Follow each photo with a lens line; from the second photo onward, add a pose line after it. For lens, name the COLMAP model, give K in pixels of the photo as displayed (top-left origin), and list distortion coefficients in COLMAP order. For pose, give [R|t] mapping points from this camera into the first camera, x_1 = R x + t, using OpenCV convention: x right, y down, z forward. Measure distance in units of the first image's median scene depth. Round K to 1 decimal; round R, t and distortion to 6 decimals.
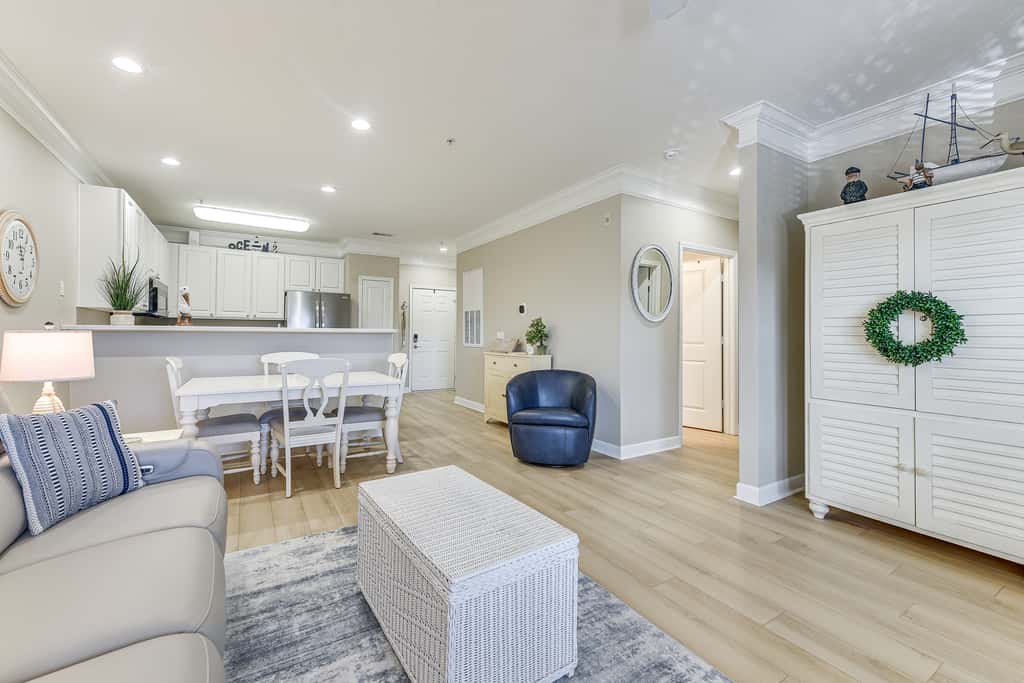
lens RADIAL K [[409.1, 0, 508.8], [0, 409.1, 332.6], [0, 0, 1]] dist [-0.007831, -0.001172]
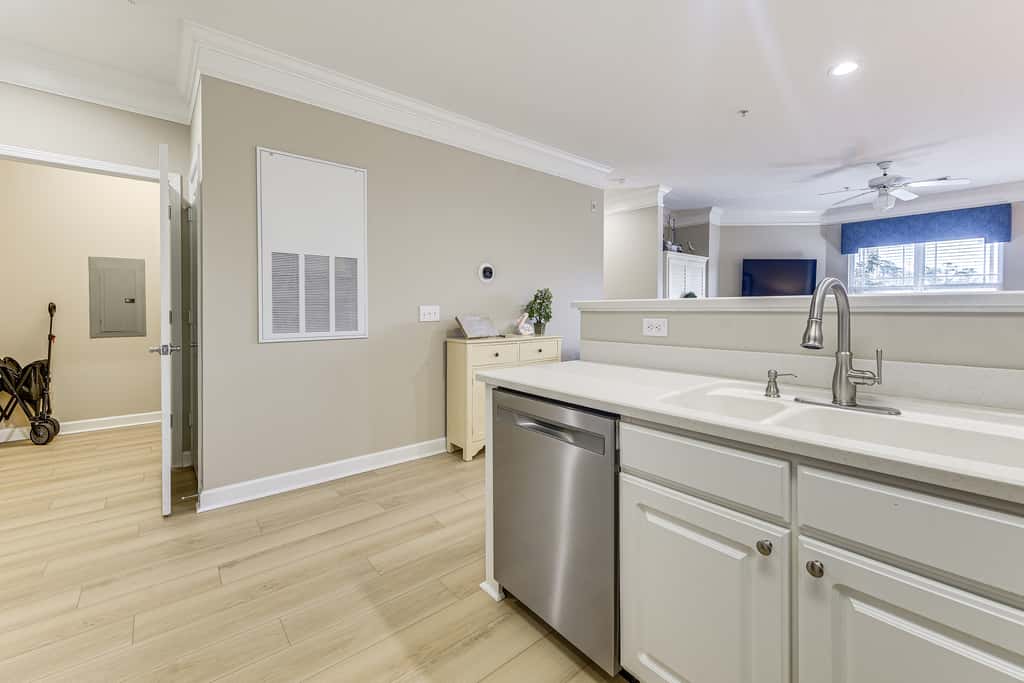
lens RADIAL K [[421.7, 0, 525.1], [0, 421.7, 309.3], [0, 0, 1]] dist [0.001870, 0.000390]
pose [[-0.136620, -0.010856, 0.990564, -0.961839], [-0.005339, 0.999933, 0.010223, -0.004609], [-0.990609, -0.003892, -0.136668, 1.462591]]
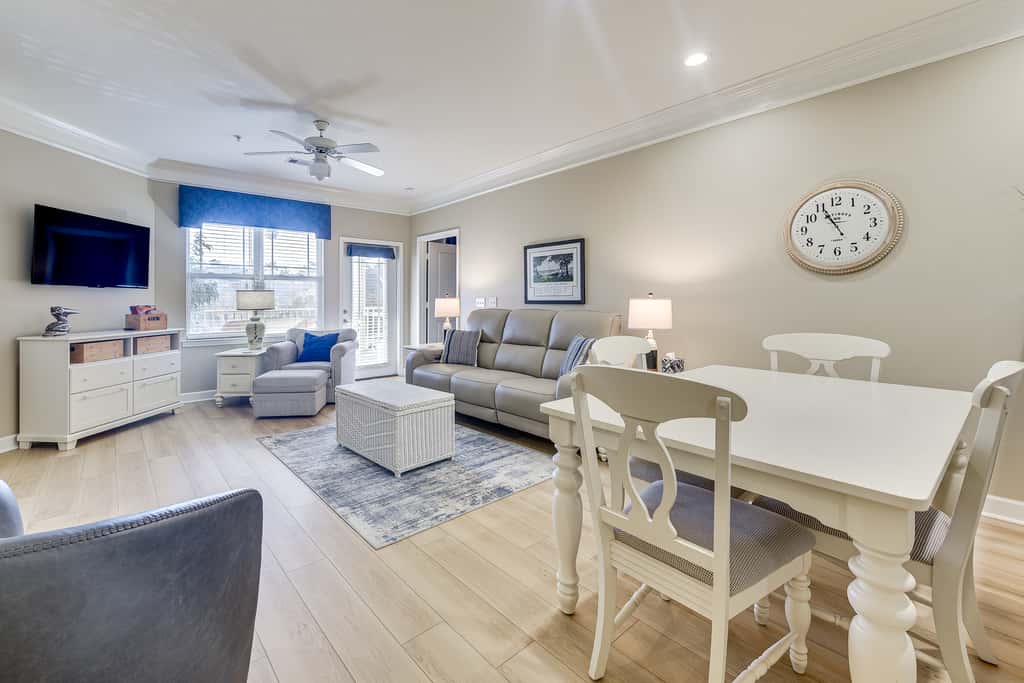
lens RADIAL K [[457.7, 0, 474.2], [0, 457.7, 307.4], [0, 0, 1]] dist [-0.000575, -0.001387]
pose [[-0.994386, 0.001104, -0.105803, -0.128758], [-0.000324, 0.999909, 0.013483, 0.003527], [0.105808, 0.013442, -0.994296, 1.391259]]
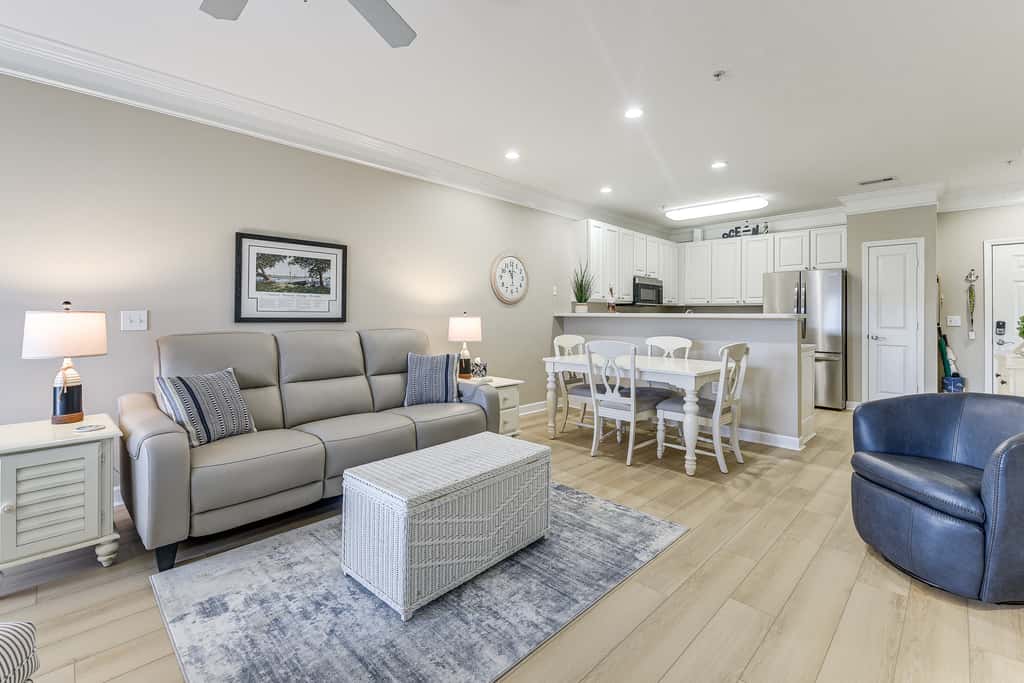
lens RADIAL K [[457.7, 0, 530.6], [0, 457.7, 312.5], [0, 0, 1]] dist [-0.000575, -0.001387]
pose [[0.254349, -0.012193, -0.967036, 0.555451], [-0.002432, 0.999909, -0.013247, 0.001962], [0.967109, 0.005721, 0.254297, 0.378830]]
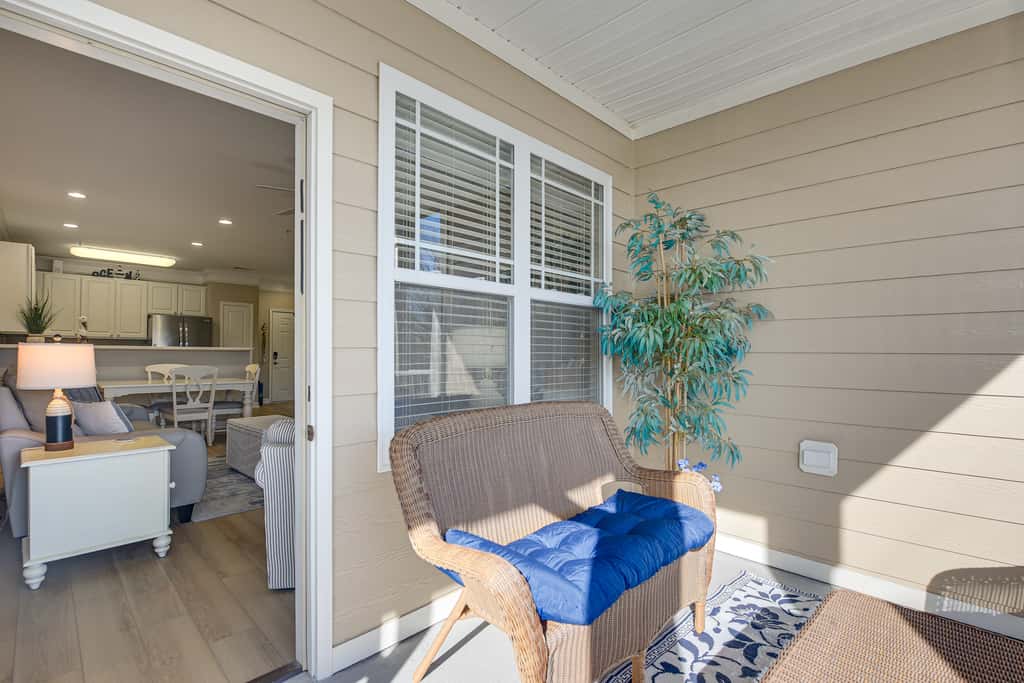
lens RADIAL K [[457.7, 0, 510.9], [0, 457.7, 351.0], [0, 0, 1]] dist [-0.000575, -0.001387]
pose [[0.974675, 0.002136, 0.223617, 0.279965], [-0.001840, 0.999997, -0.001530, 0.003519], [-0.223619, 0.001080, 0.974676, -0.853516]]
